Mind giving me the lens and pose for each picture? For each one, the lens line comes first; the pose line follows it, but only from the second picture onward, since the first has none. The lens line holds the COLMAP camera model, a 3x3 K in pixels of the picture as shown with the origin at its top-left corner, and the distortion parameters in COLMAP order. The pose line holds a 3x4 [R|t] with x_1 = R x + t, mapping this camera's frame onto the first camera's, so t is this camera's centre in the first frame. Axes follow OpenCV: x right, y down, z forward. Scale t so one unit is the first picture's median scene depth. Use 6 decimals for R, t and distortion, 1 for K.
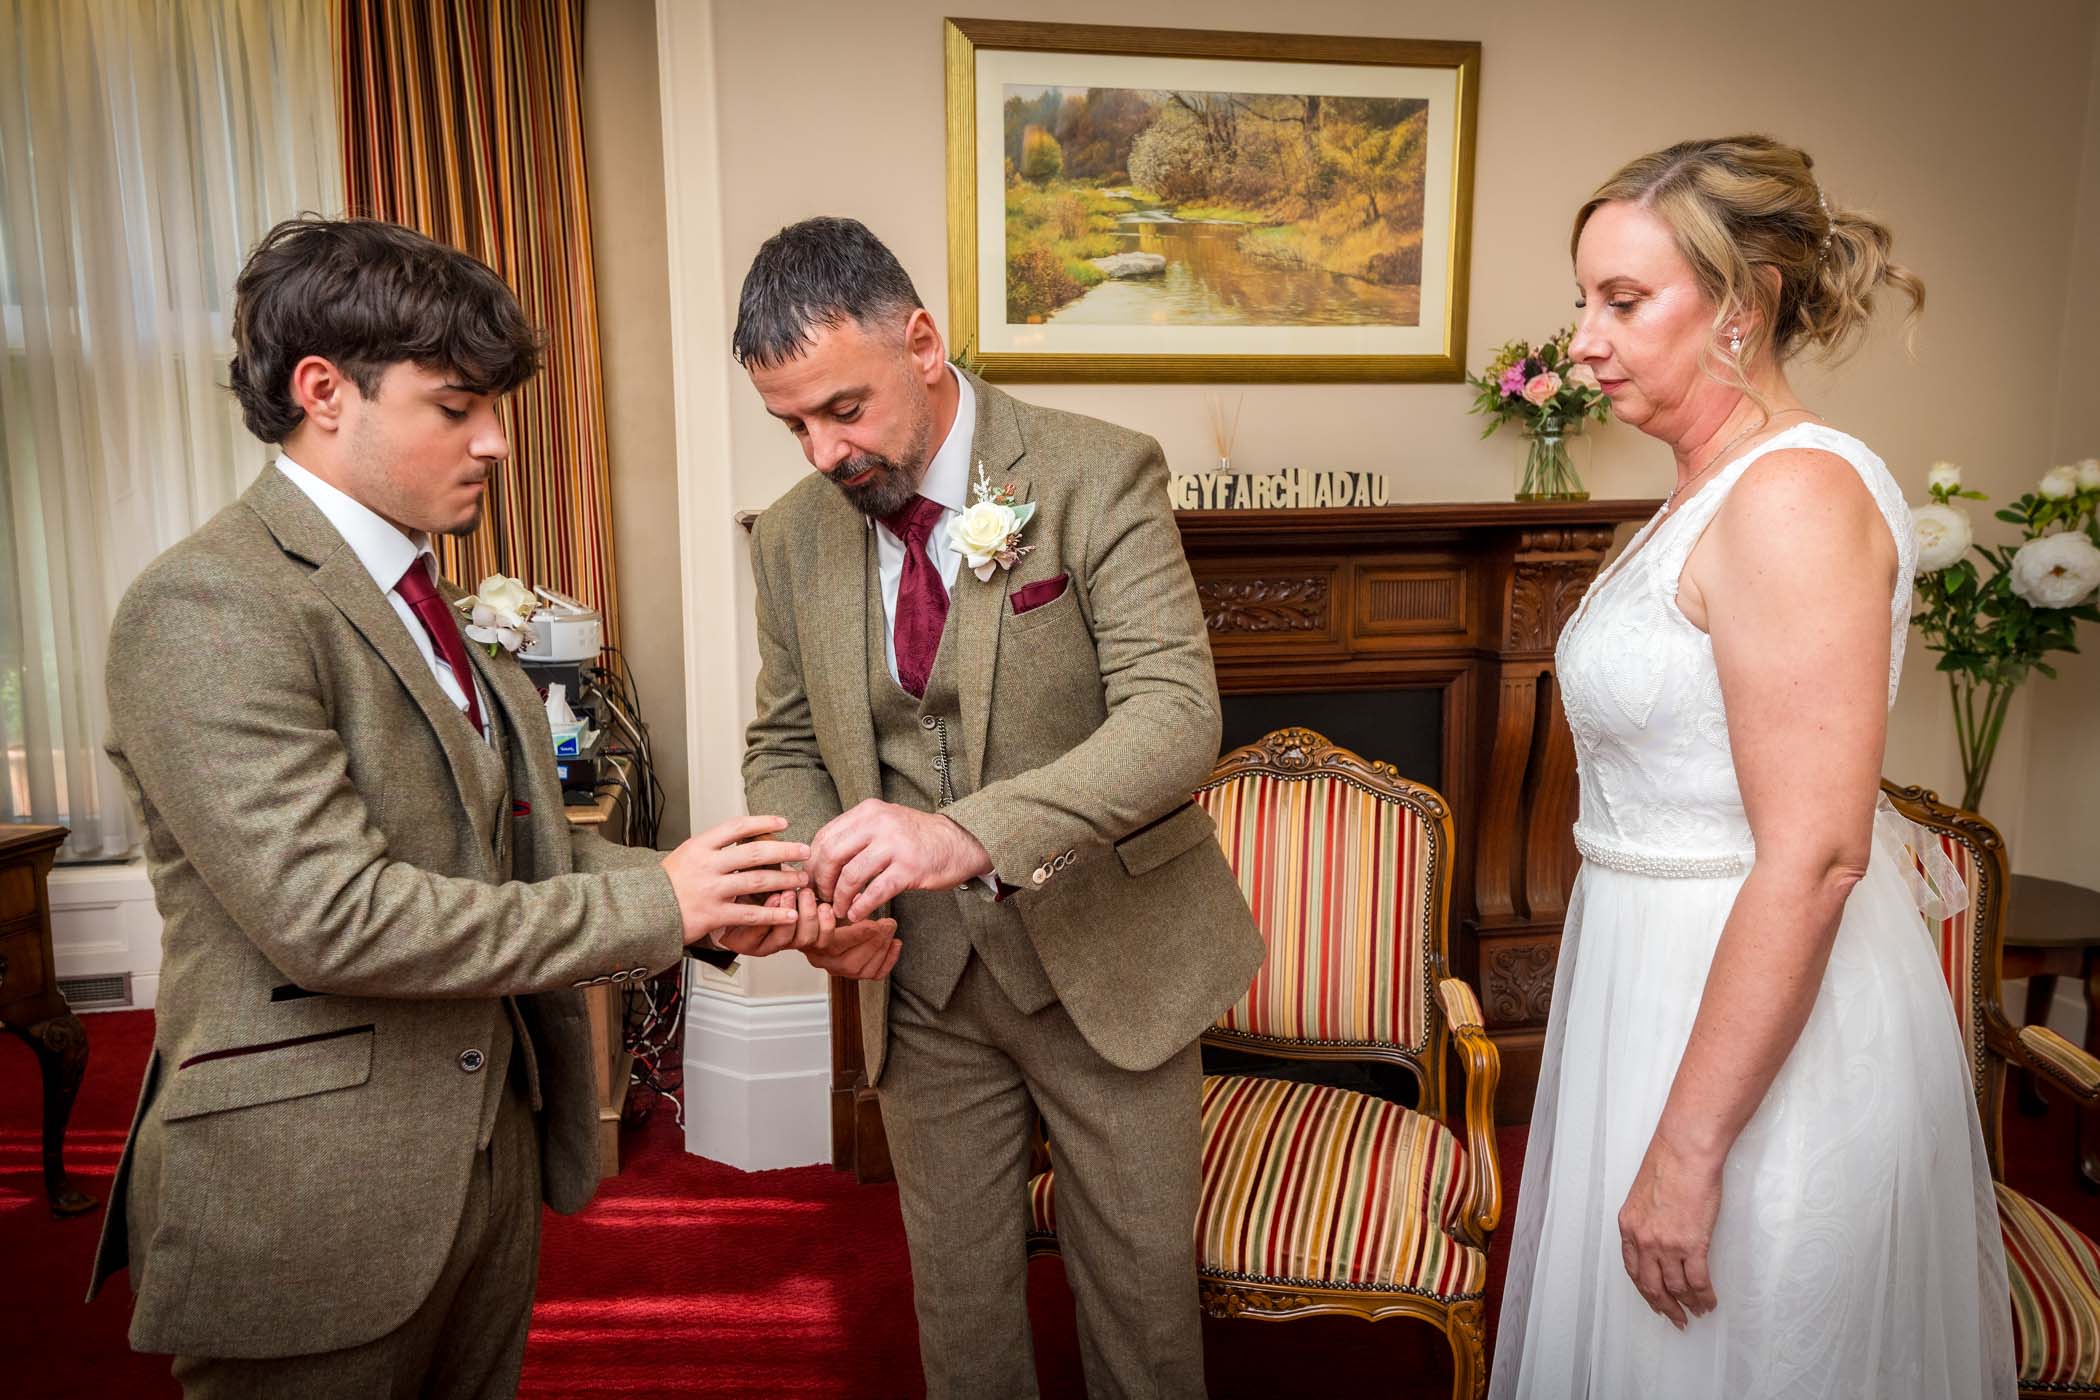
lens RADIAL K [[1585.7, 0, 1048.8], [0, 1585.7, 717.7], [0, 0, 1]] dist [0.076396, -0.027143]
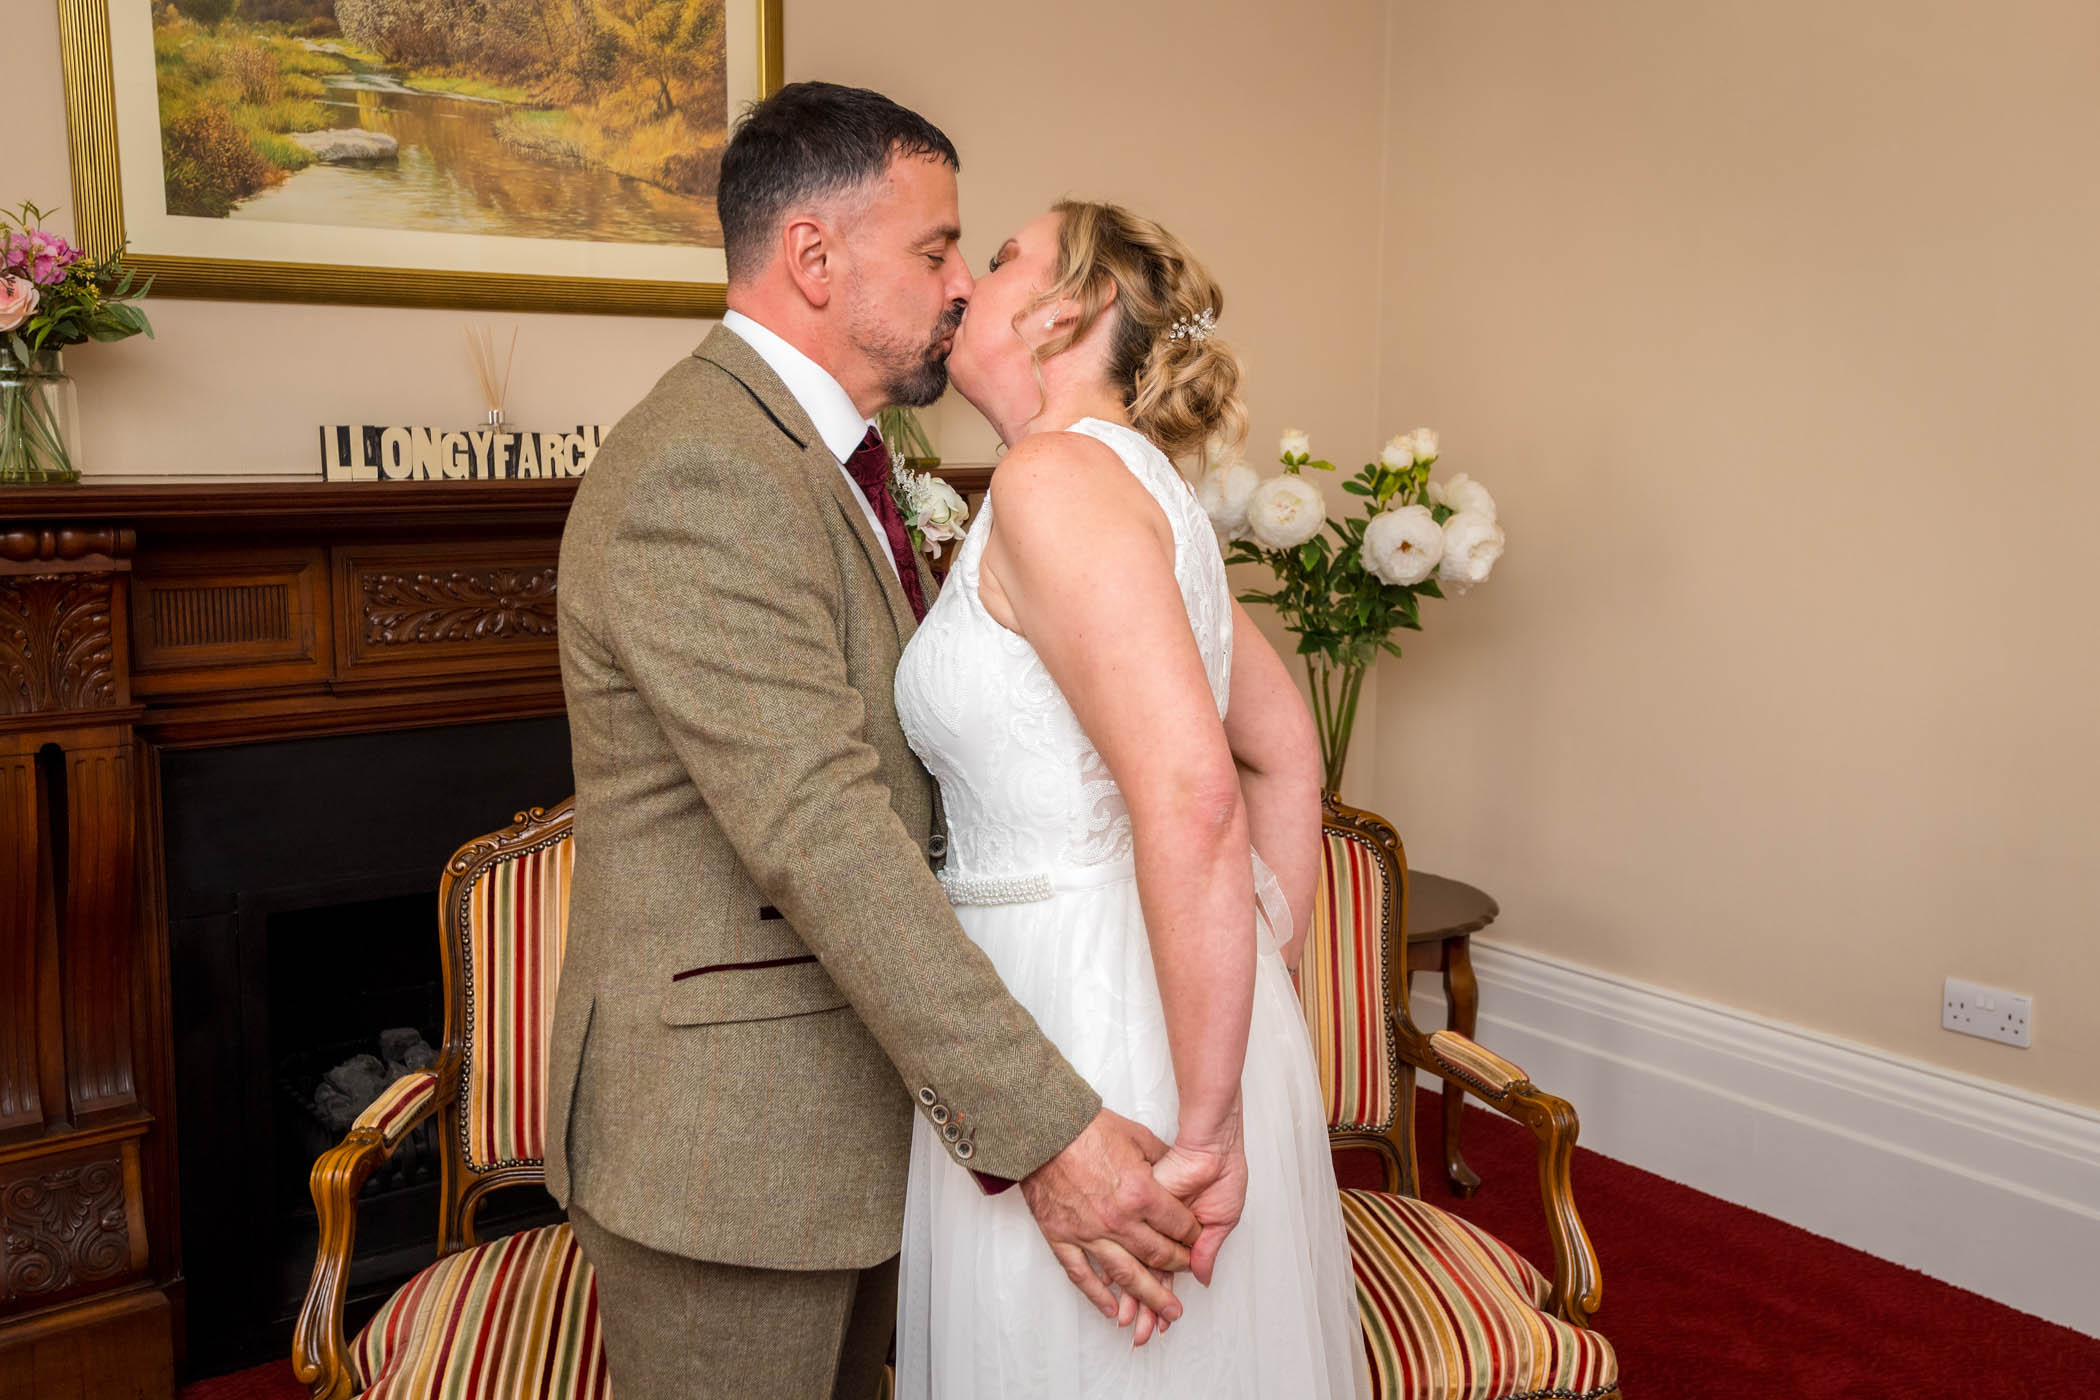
lens RADIAL K [[2078.7, 0, 1063.0], [0, 2078.7, 692.9], [0, 0, 1]] dist [0.108764, -0.010377]
pose [[0.907269, -0.047374, 0.417875, -0.069866], [0.051442, 0.998675, 0.001533, -0.015625], [-0.417394, 0.020106, 0.908503, -0.022418]]
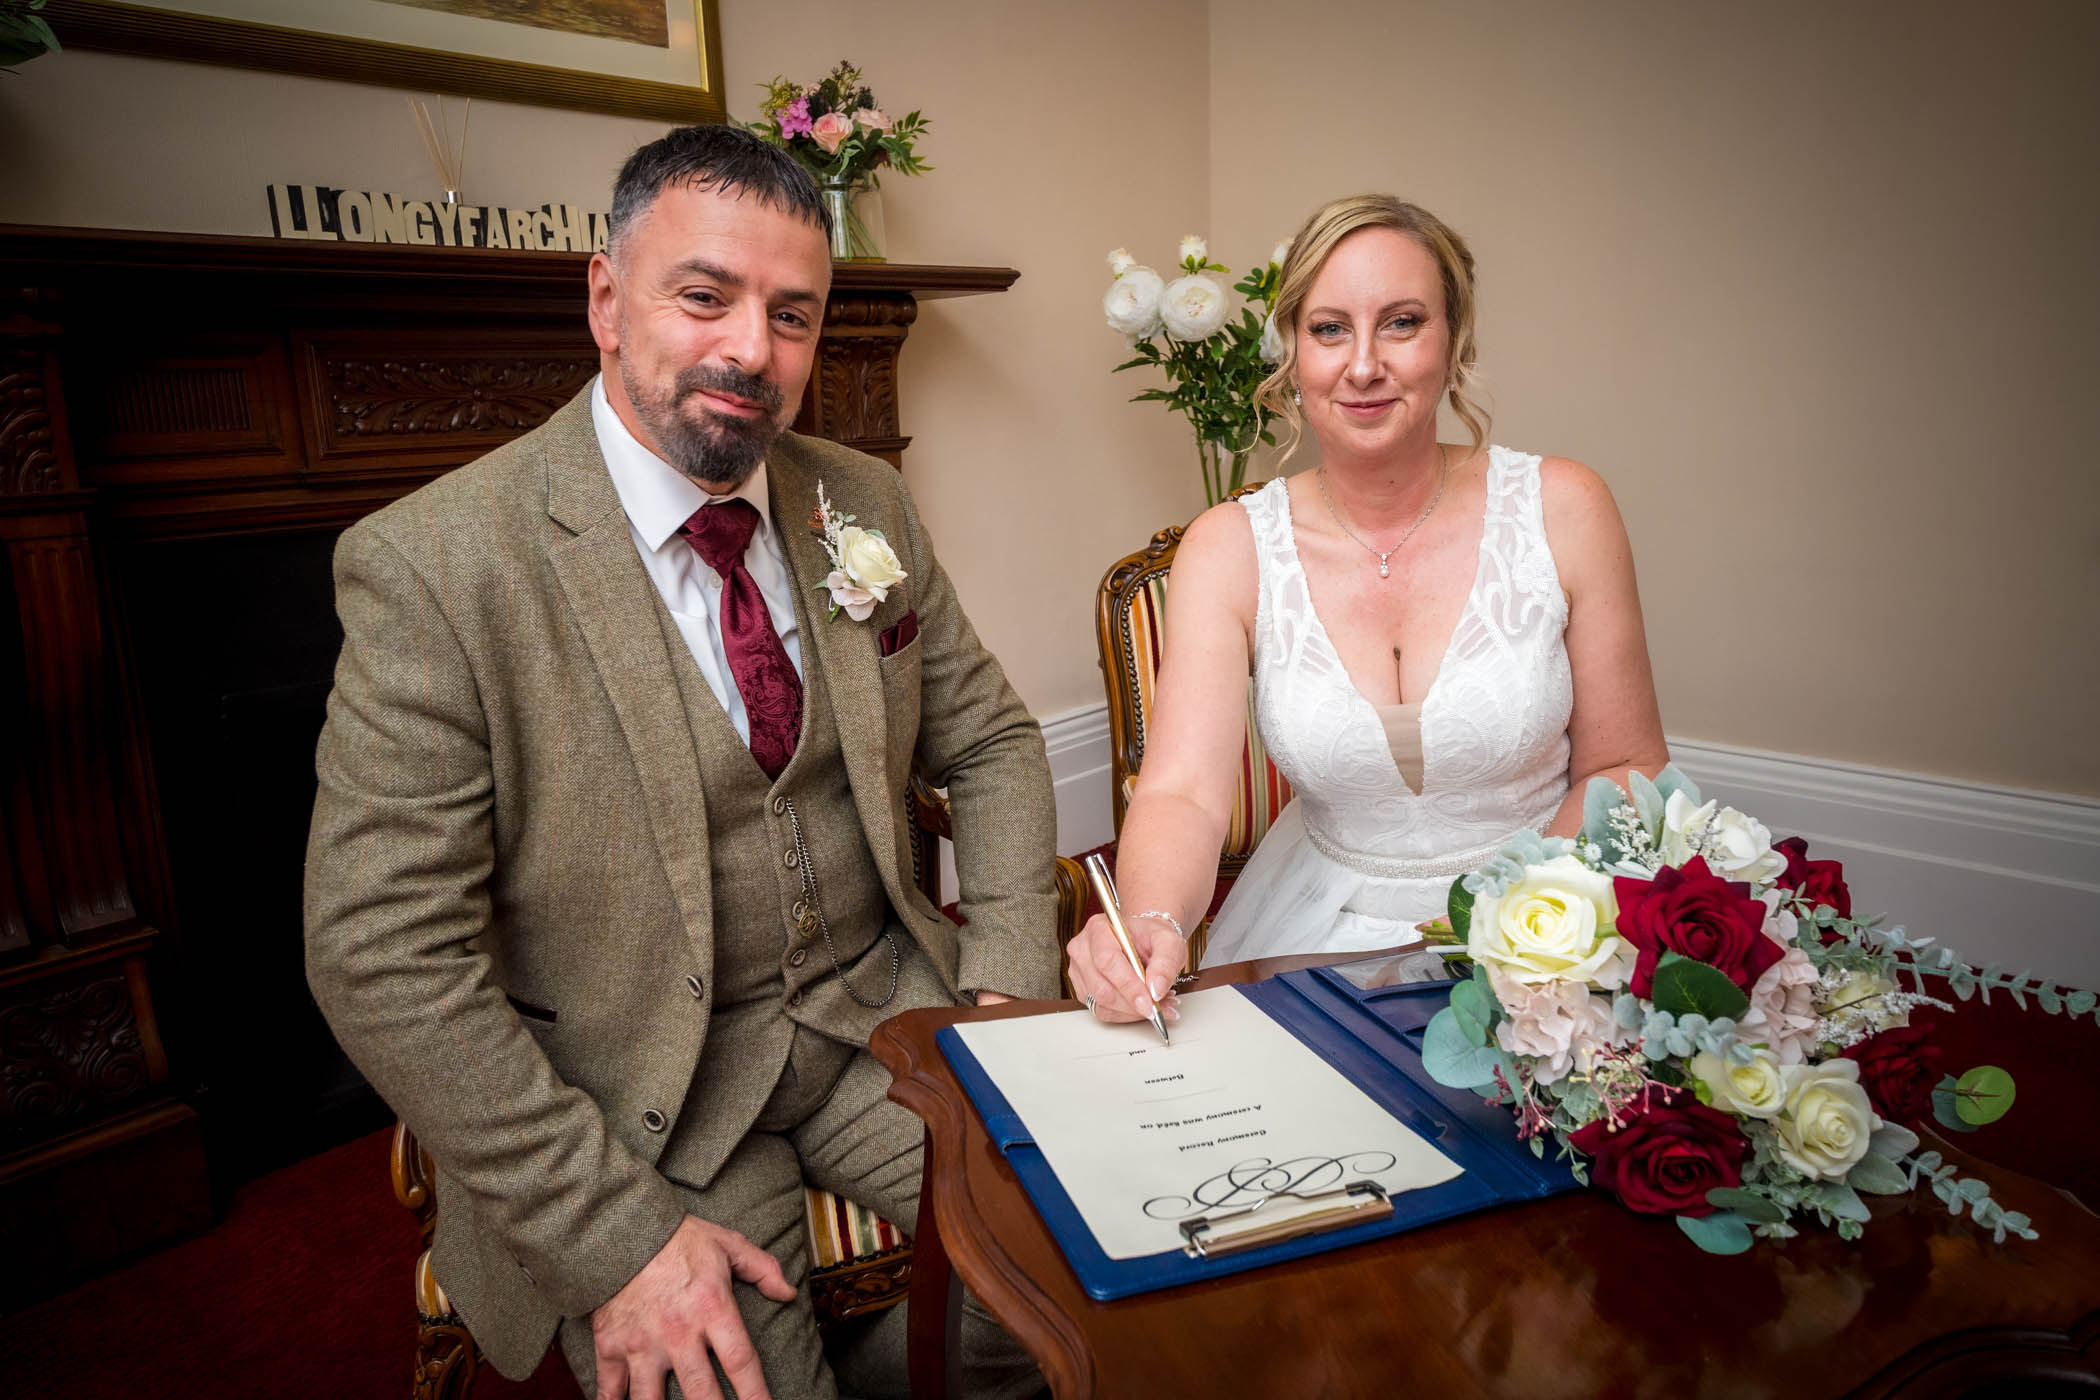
lens RADIAL K [[1466.4, 0, 1082.0], [0, 1466.4, 682.2], [0, 0, 1]] dist [0.066242, -0.035858]
pose [[0.810974, -0.136959, 0.568826, -0.078770], [0.106519, 0.990530, 0.086630, 0.035289], [-0.575304, -0.009664, 0.817883, 0.262555]]
